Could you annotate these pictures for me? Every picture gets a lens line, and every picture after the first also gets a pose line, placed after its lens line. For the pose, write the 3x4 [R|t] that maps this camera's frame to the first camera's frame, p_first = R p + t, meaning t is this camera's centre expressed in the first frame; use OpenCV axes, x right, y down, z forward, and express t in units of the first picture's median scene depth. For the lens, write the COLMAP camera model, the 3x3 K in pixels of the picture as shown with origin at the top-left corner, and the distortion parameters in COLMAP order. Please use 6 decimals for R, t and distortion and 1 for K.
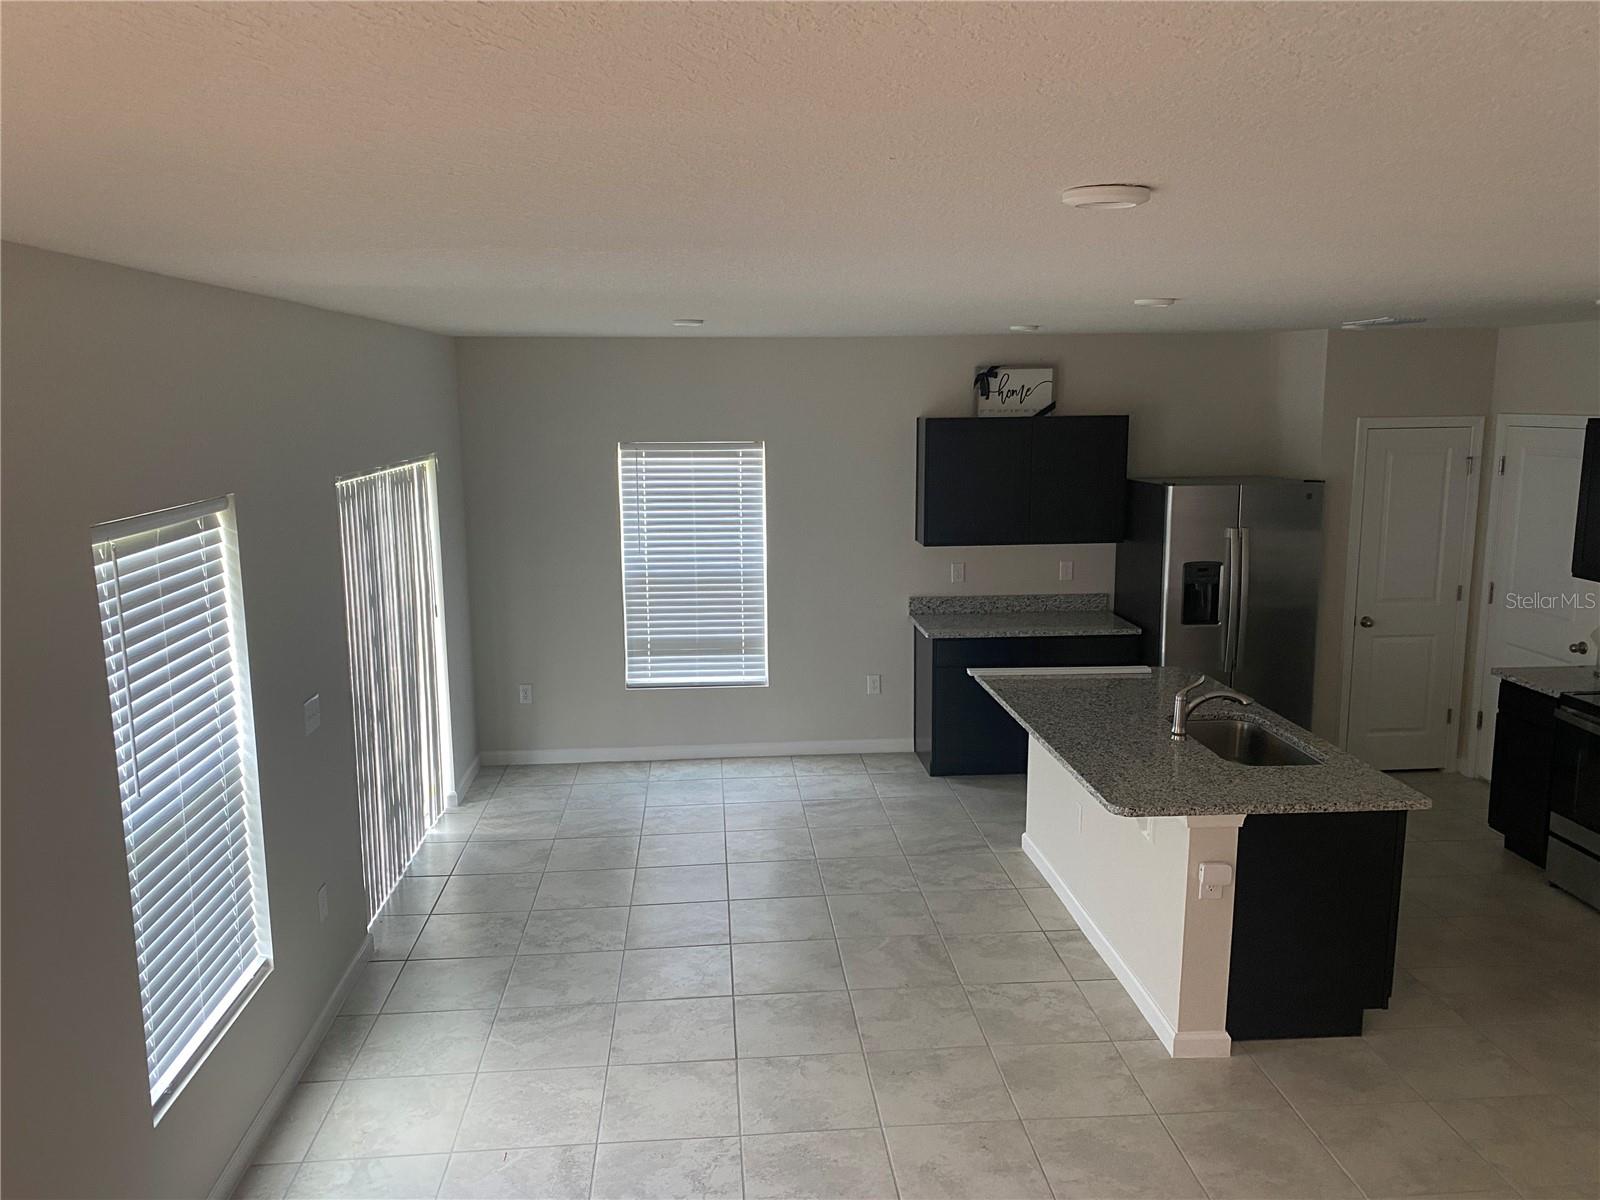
lens RADIAL K [[1213.2, 0, 794.8], [0, 1213.2, 598.4], [0, 0, 1]] dist [0.035100, -0.041115]
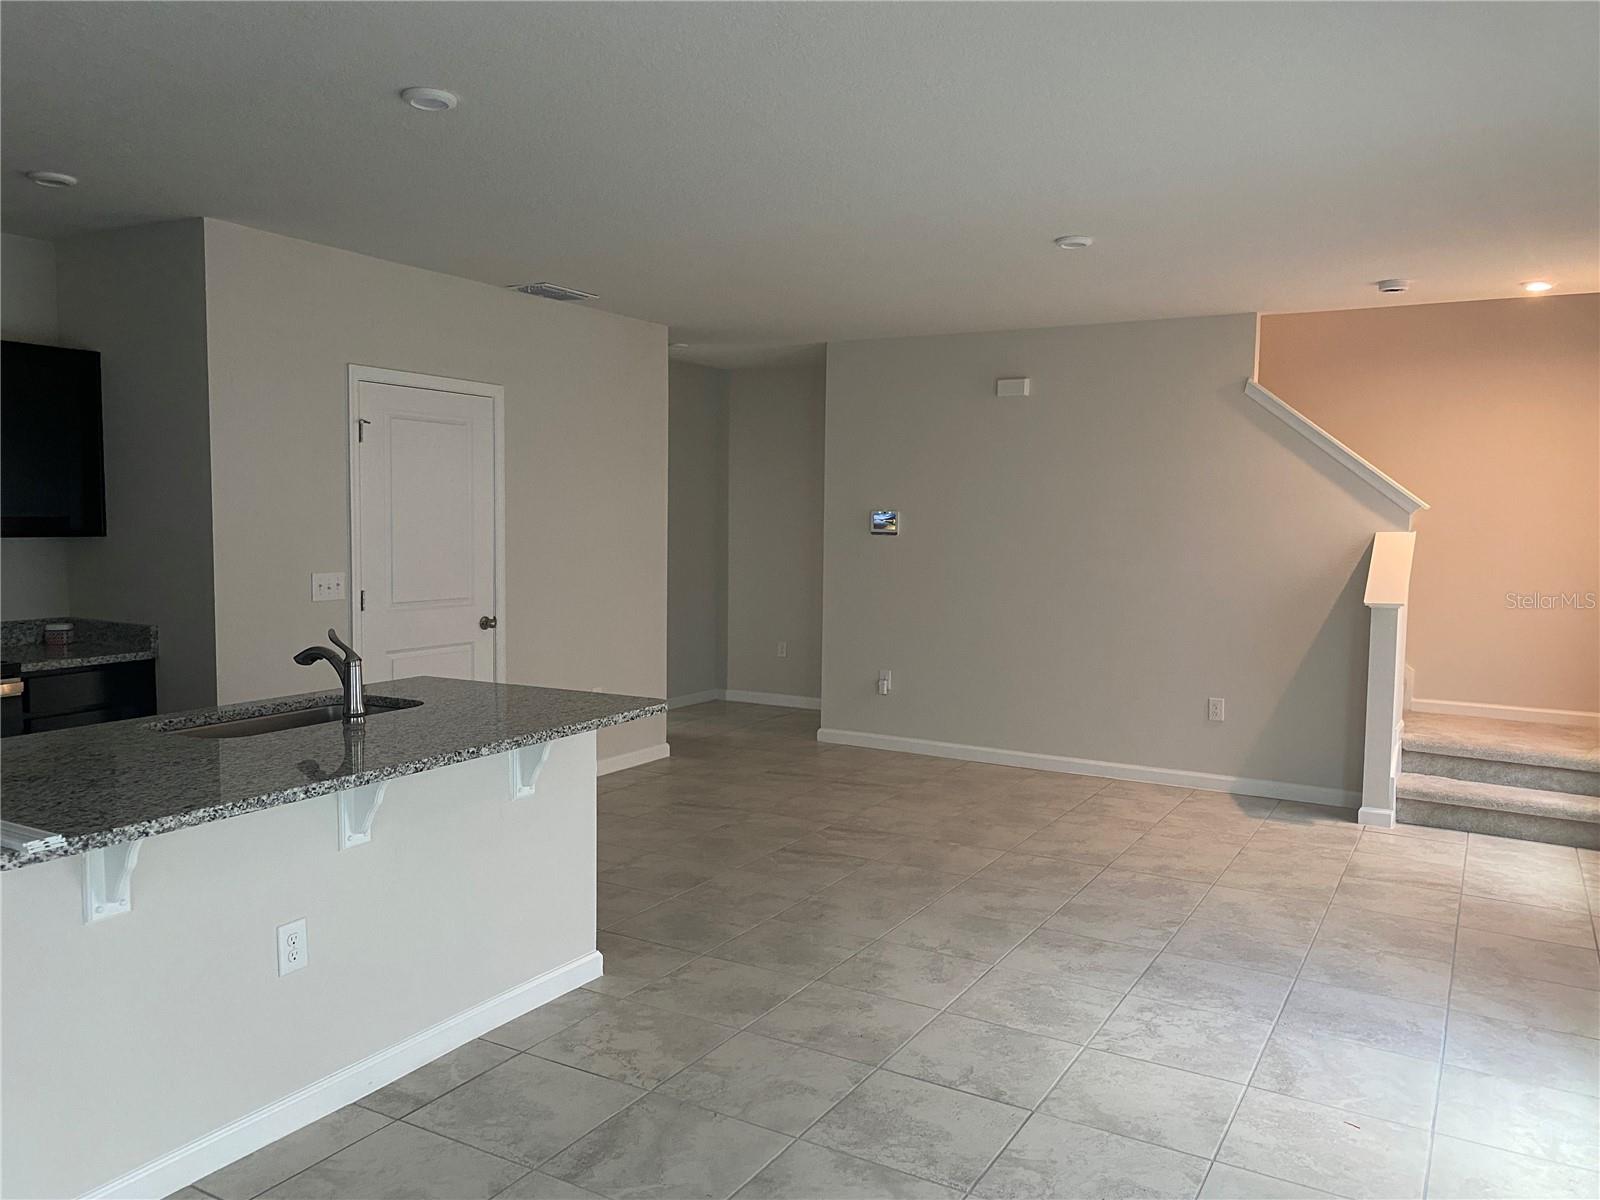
lens RADIAL K [[1213.2, 0, 794.0], [0, 1213.2, 610.0], [0, 0, 1]] dist [0.035100, -0.041115]
pose [[-0.821343, -0.055710, 0.567707, -0.269903], [0.087682, 0.971062, 0.222148, -0.077128], [-0.563655, 0.232238, -0.792691, 1.301799]]
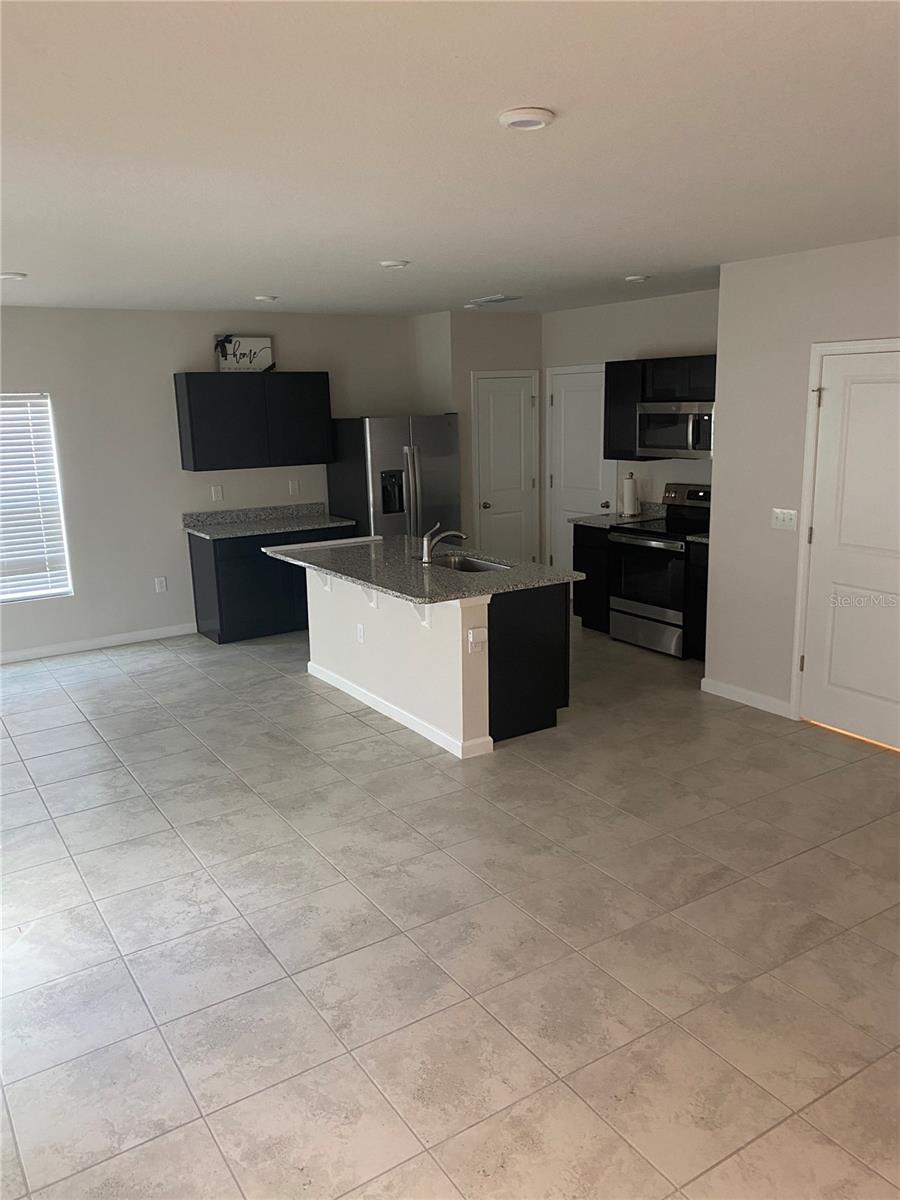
lens RADIAL K [[909.9, 0, 443.1], [0, 909.9, 594.3], [0, 0, 1]] dist [0.035100, -0.041115]
pose [[0.880699, -0.117147, 0.458962, -0.175235], [0.100262, 0.993084, 0.061086, 0.077963], [-0.462944, -0.007782, 0.886354, -0.006837]]
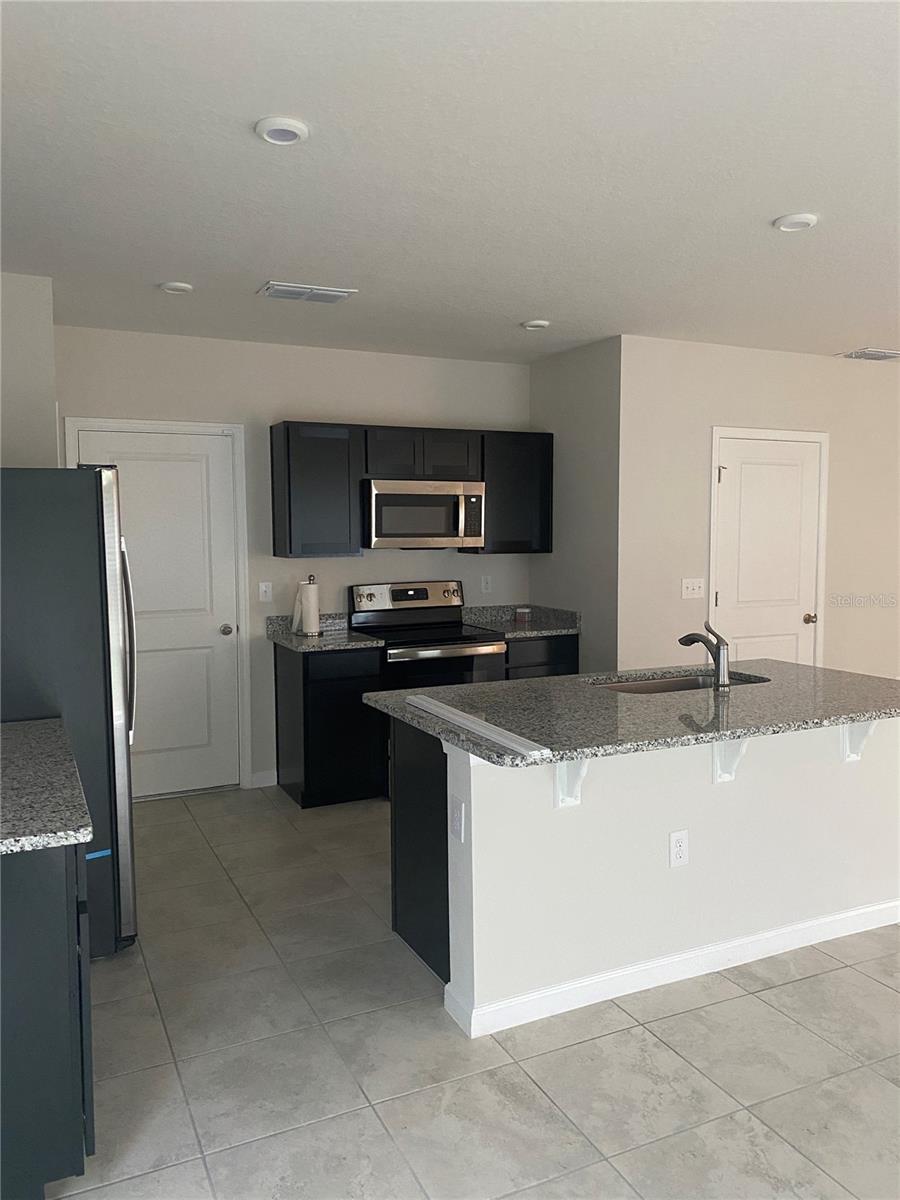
lens RADIAL K [[909.9, 0, 444.6], [0, 909.9, 587.7], [0, 0, 1]] dist [0.035100, -0.041115]
pose [[-0.349206, -0.060426, 0.935096, -0.257002], [0.166713, 0.977992, 0.125456, -0.084961], [-0.922097, 0.199703, -0.331447, 1.323534]]
